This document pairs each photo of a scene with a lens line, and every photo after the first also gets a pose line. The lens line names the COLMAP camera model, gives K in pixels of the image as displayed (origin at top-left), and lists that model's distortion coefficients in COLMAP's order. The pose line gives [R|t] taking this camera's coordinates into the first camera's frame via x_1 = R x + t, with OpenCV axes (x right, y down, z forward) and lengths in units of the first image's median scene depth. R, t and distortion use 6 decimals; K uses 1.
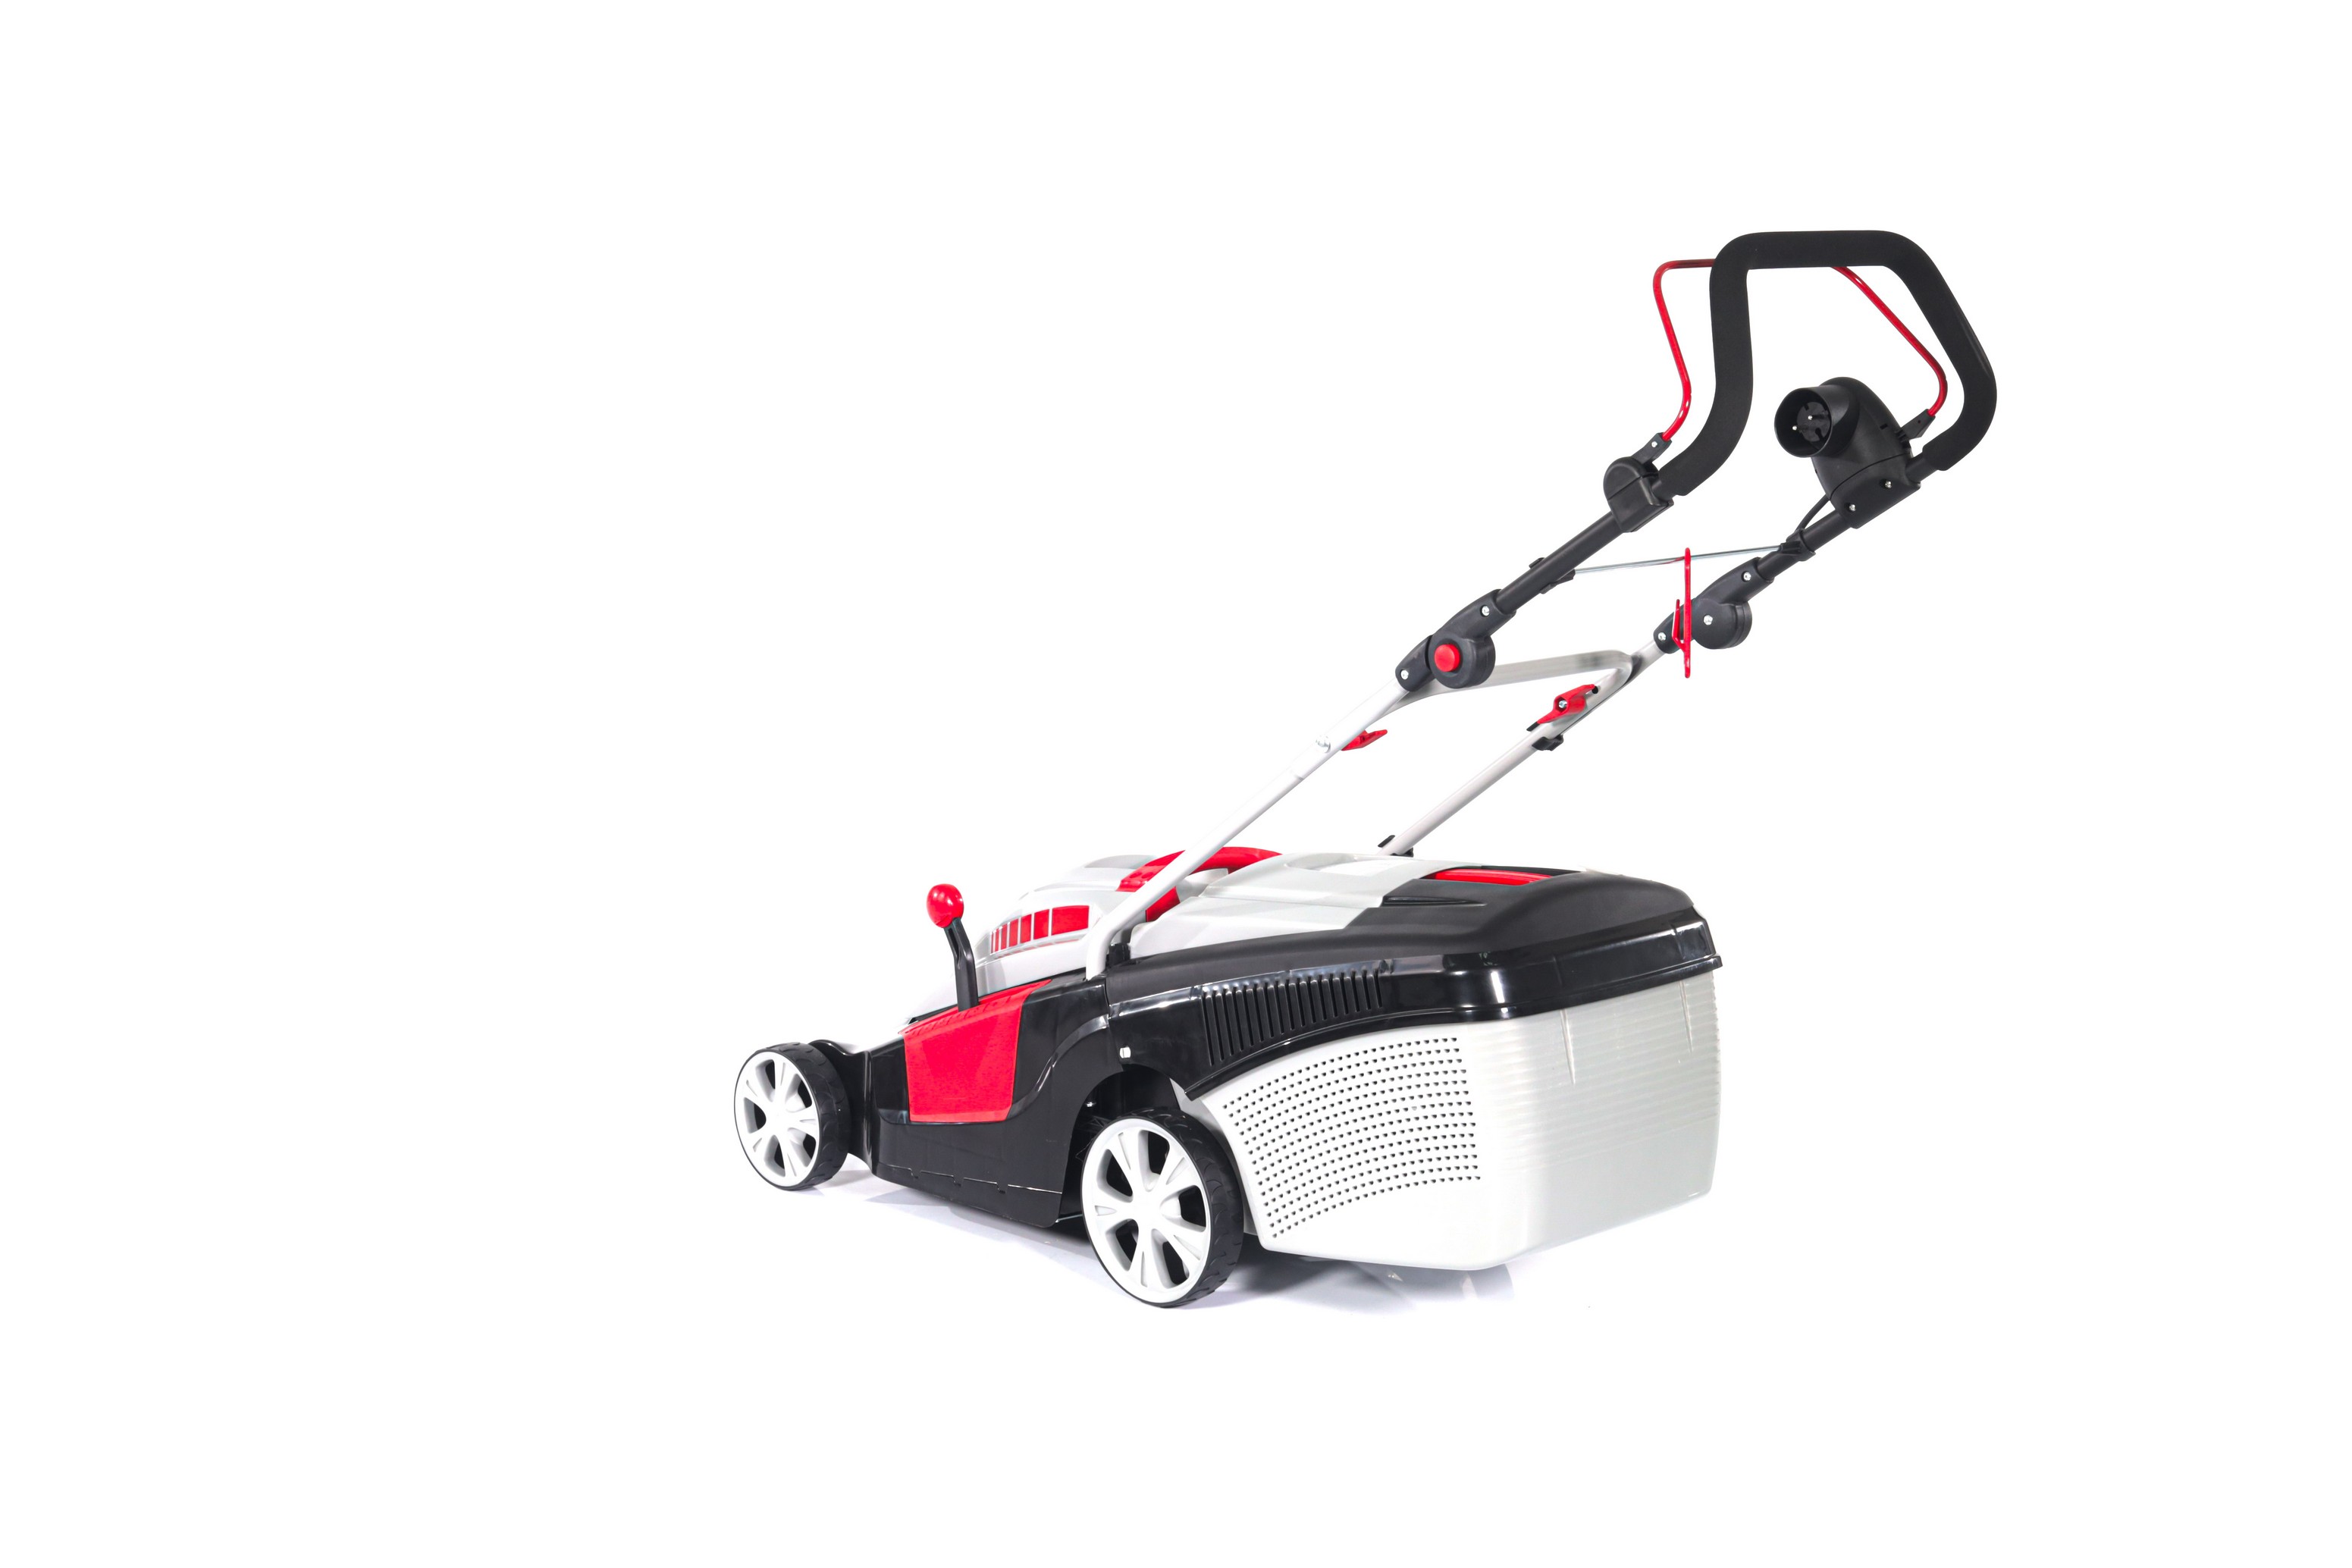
lens RADIAL K [[3673.8, 0, 1176.0], [0, 3673.8, 784.0], [0, 0, 1]] dist [0.019916, 0.004697]
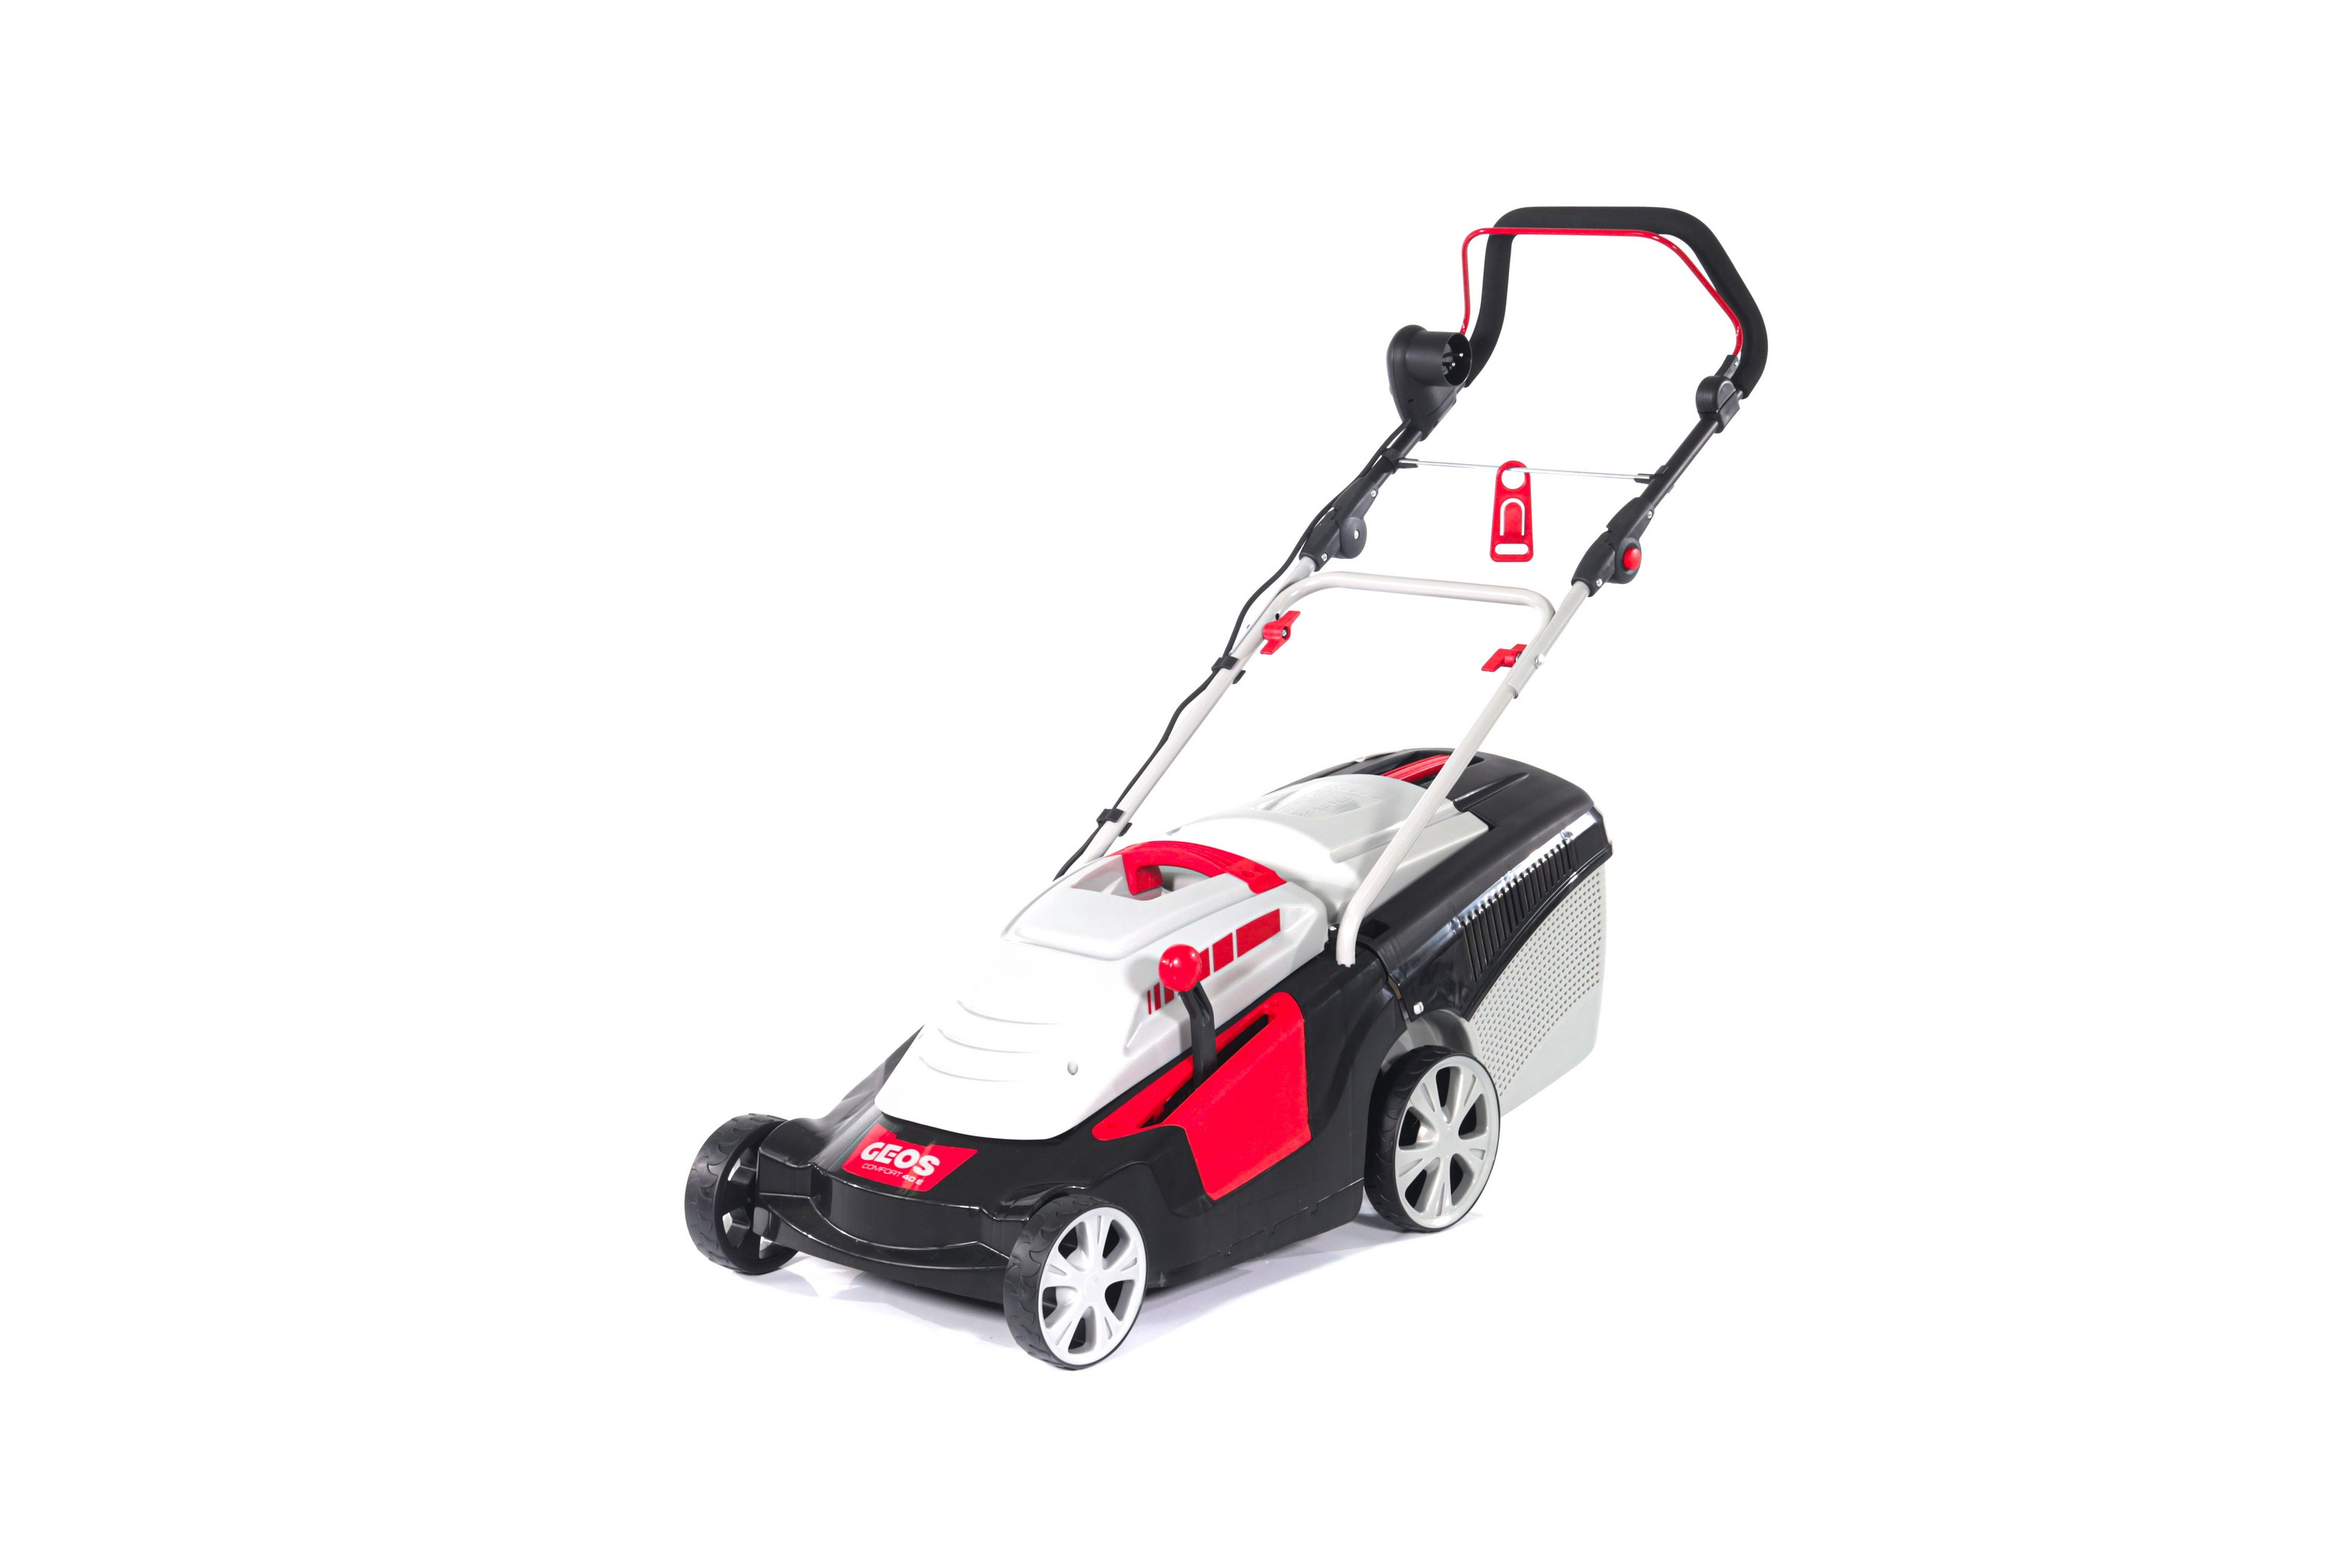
lens RADIAL K [[3673.8, 0, 1176.0], [0, 3673.8, 784.0], [0, 0, 1]] dist [0.019916, 0.004697]
pose [[-0.086630, -0.177878, 0.980232, -1.040438], [0.169997, 0.966861, 0.190476, -0.203665], [-0.981629, 0.183137, -0.053520, 1.124645]]
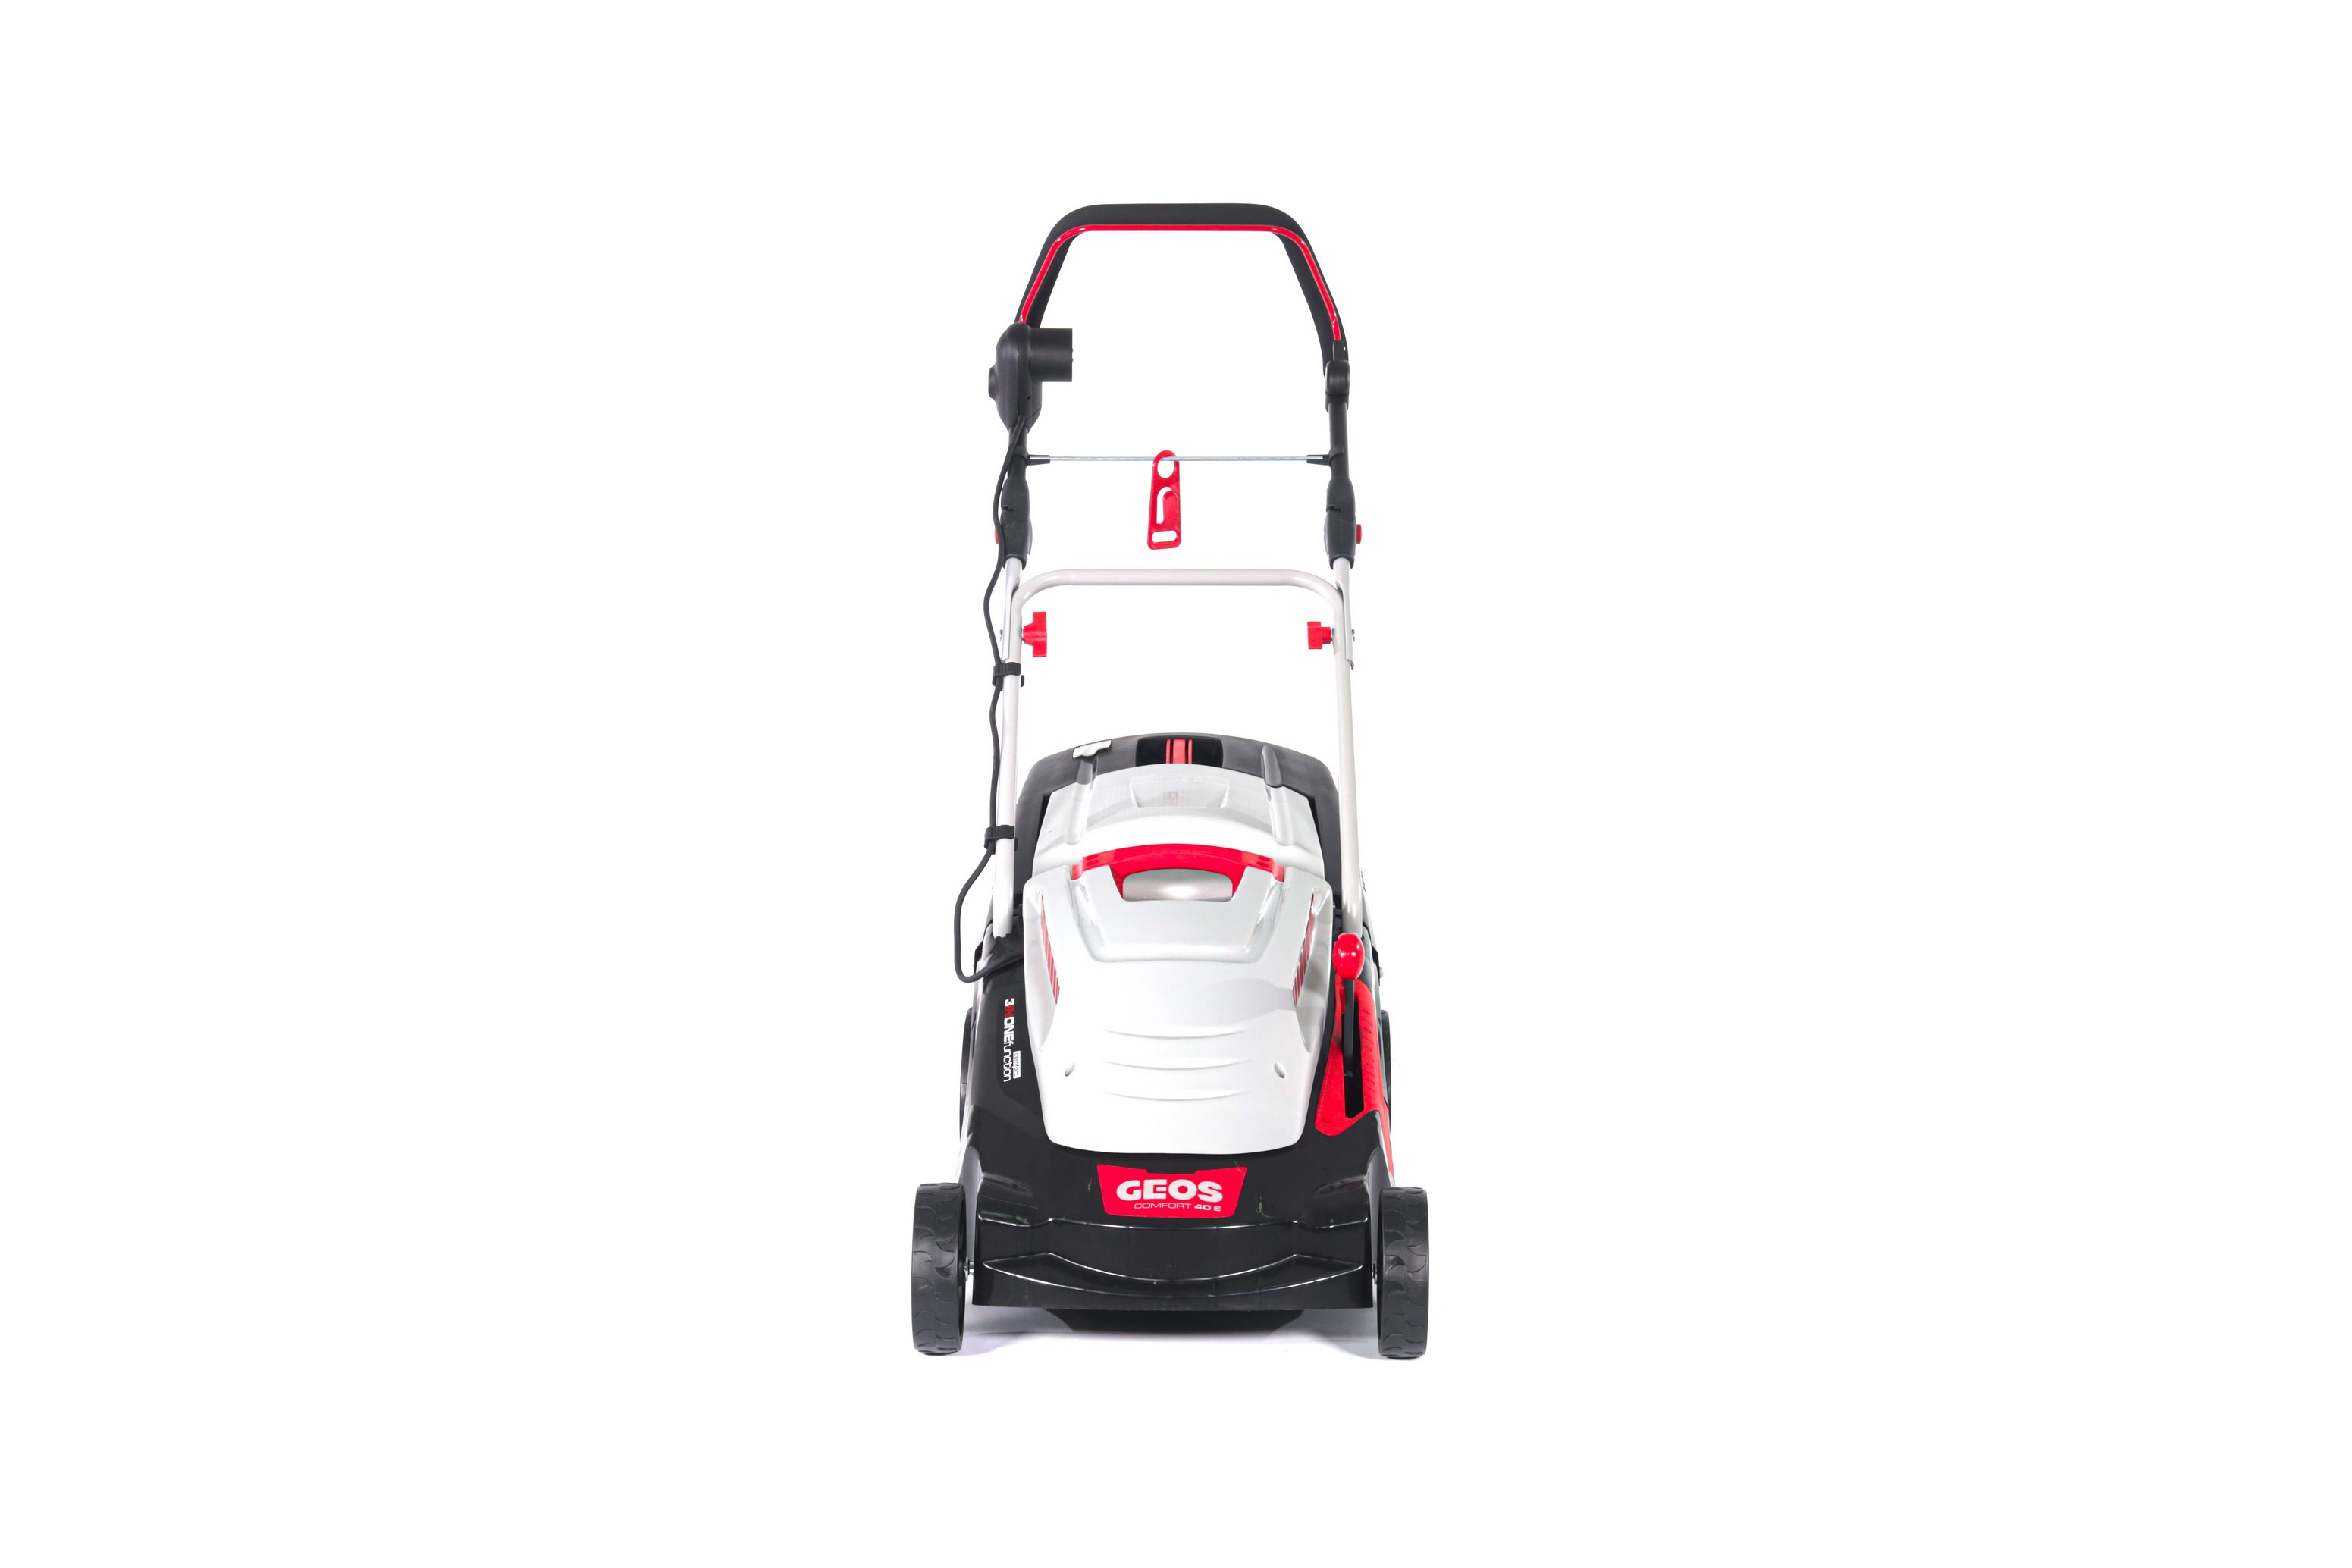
lens RADIAL K [[3673.8, 0, 1176.0], [0, 3673.8, 784.0], [0, 0, 1]] dist [0.019916, 0.004697]
pose [[-0.711314, -0.133032, 0.690171, -0.731940], [0.113516, 0.947292, 0.299587, -0.321438], [-0.693648, 0.291446, -0.658720, 1.771905]]
